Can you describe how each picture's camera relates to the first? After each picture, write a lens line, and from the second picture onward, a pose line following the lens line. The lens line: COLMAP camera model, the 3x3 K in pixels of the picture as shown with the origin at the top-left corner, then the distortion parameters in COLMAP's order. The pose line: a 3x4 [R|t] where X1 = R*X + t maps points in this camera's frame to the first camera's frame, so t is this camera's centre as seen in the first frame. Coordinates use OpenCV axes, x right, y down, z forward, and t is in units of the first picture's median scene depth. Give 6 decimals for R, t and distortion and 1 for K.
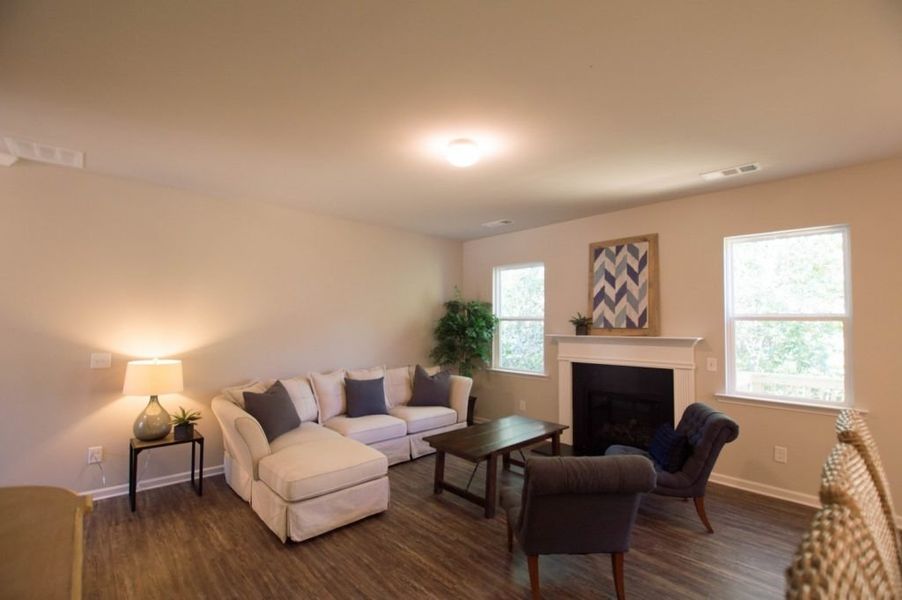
lens RADIAL K [[405.9, 0, 451.6], [0, 405.9, 306.3], [0, 0, 1]] dist [-0.024894, 0.000700]
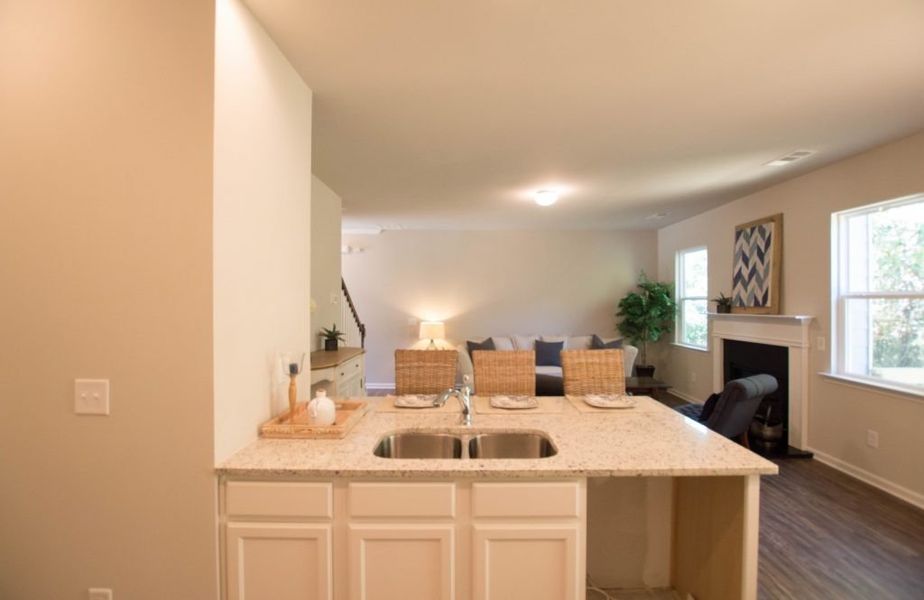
lens RADIAL K [[415.9, 0, 462.0], [0, 415.9, 300.0], [0, 0, 1]] dist [0.000483, 0.000069]
pose [[0.726279, -0.007483, -0.687360, 0.620827], [0.031086, 0.999275, 0.021967, -0.010509], [0.686697, -0.037321, 0.725985, -0.303408]]
